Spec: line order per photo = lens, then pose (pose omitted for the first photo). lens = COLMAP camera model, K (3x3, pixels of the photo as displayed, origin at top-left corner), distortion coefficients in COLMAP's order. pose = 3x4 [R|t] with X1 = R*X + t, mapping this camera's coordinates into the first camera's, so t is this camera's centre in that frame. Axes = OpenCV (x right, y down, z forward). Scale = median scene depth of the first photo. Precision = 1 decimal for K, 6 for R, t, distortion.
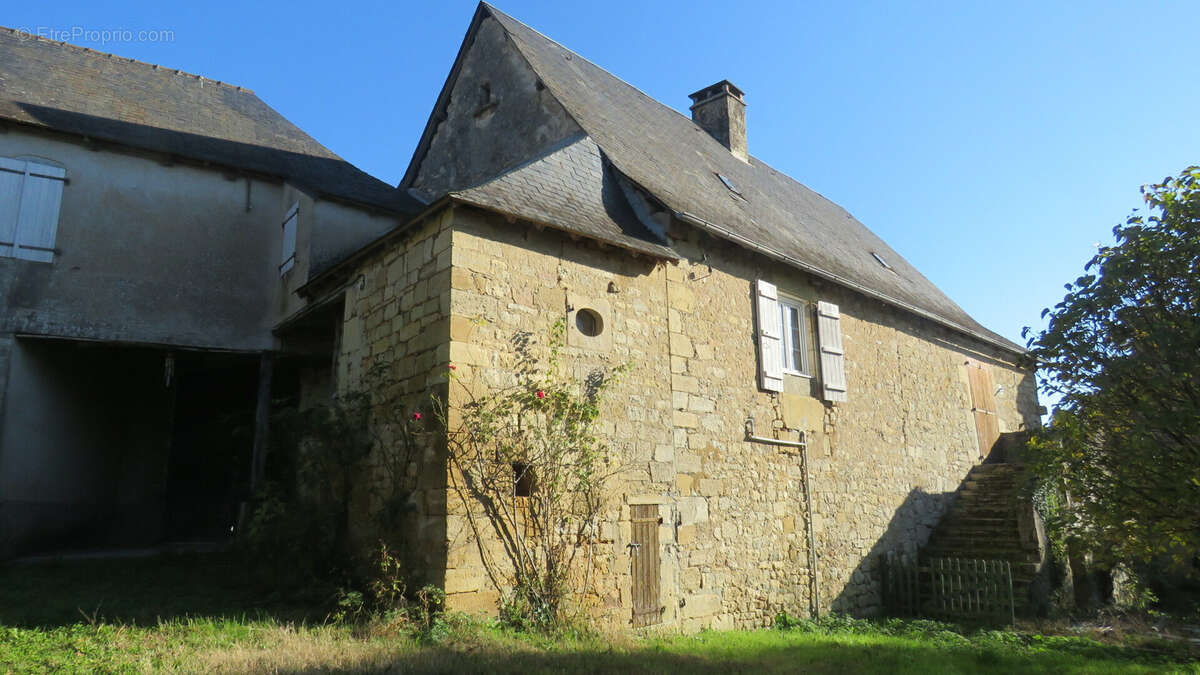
lens RADIAL K [[765.1, 0, 595.0], [0, 765.1, 340.4], [0, 0, 1]] dist [-0.010216, 0.005603]
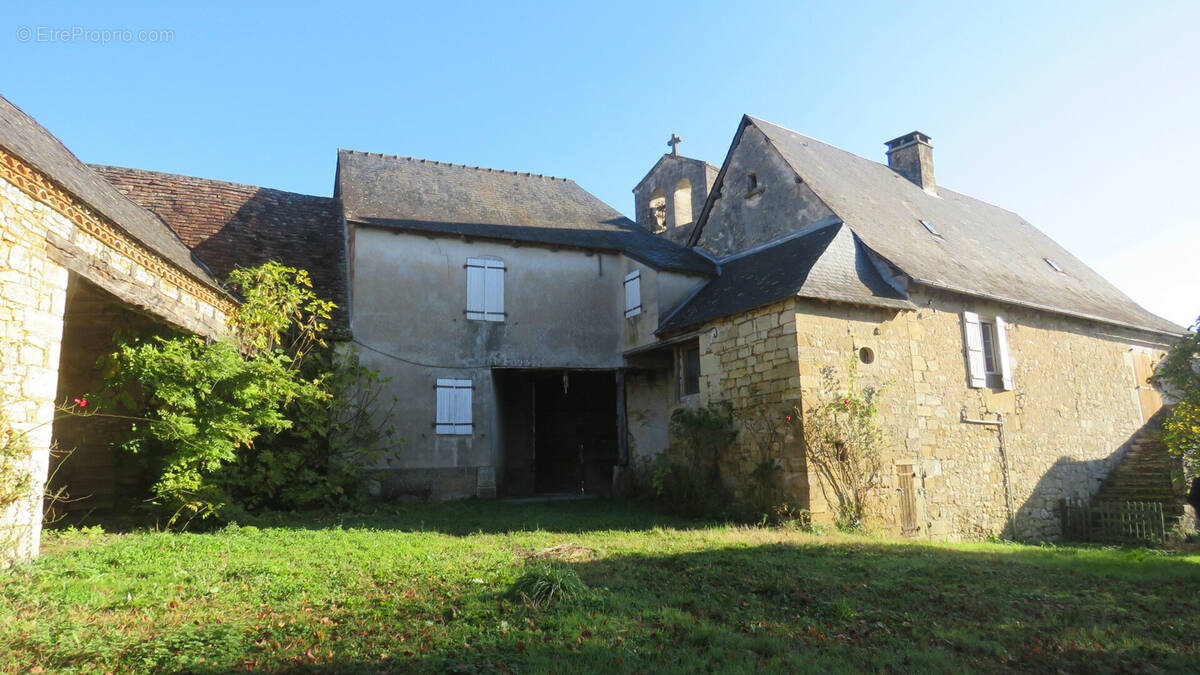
lens RADIAL K [[765.1, 0, 593.2], [0, 765.1, 336.1], [0, 0, 1]] dist [-0.010216, 0.005603]
pose [[0.983083, -0.038139, -0.179146, -0.225572], [0.045695, 0.998223, 0.038244, -0.120699], [0.177369, -0.045783, 0.983079, -0.559759]]
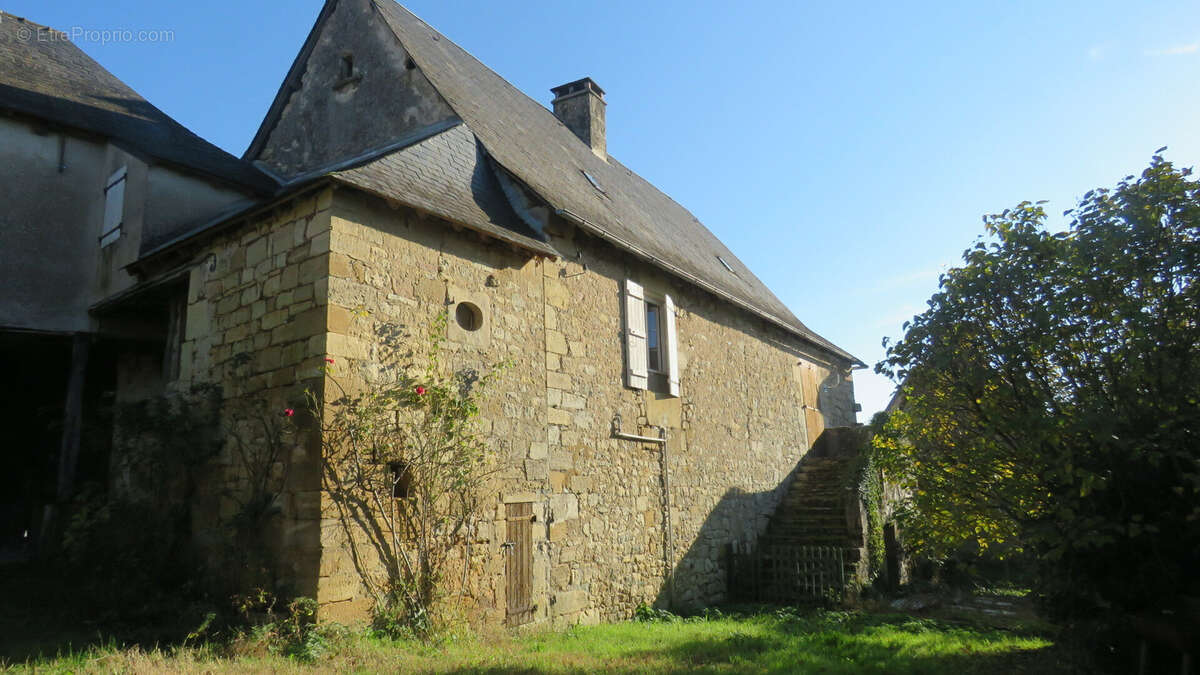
lens RADIAL K [[765.1, 0, 596.4], [0, 765.1, 338.9], [0, 0, 1]] dist [-0.010216, 0.005603]
pose [[0.974798, 0.030534, 0.220990, -0.049469], [-0.032898, 0.999434, 0.007023, -0.005473], [-0.220651, -0.014116, 0.975251, 0.014212]]
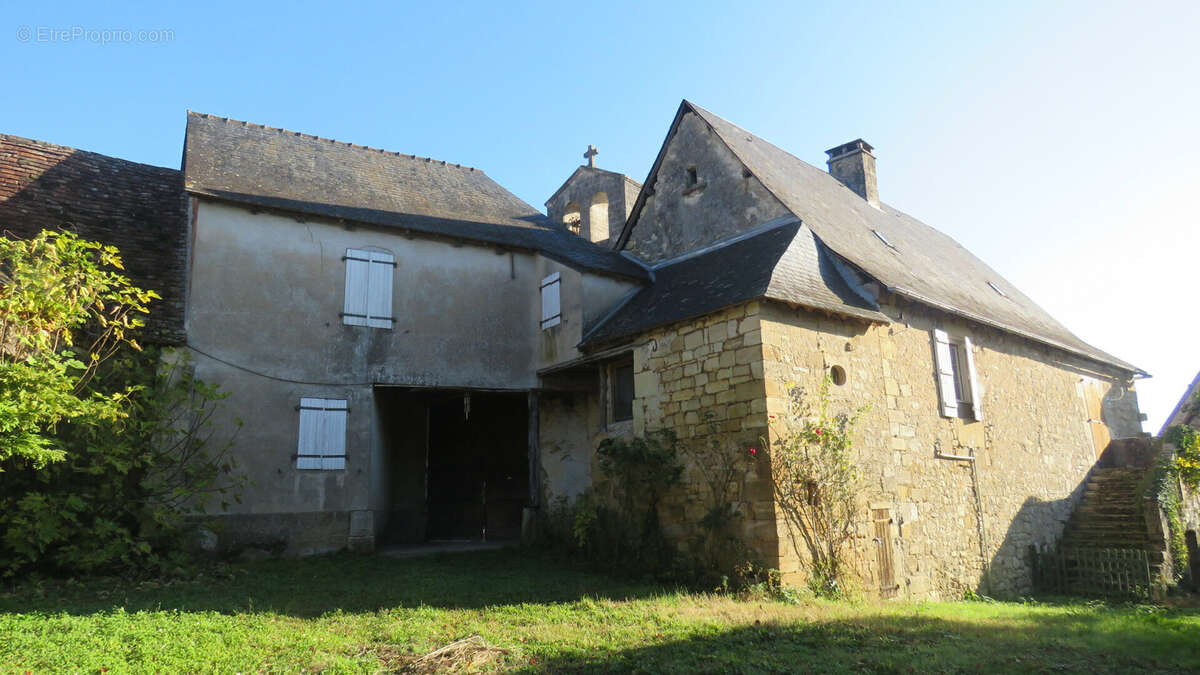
lens RADIAL K [[765.1, 0, 594.0], [0, 765.1, 339.2], [0, 0, 1]] dist [-0.010216, 0.005603]
pose [[0.998478, -0.020389, -0.051247, -0.287118], [0.020646, 0.999777, 0.004483, -0.079856], [0.051144, -0.005534, 0.998676, -0.290313]]
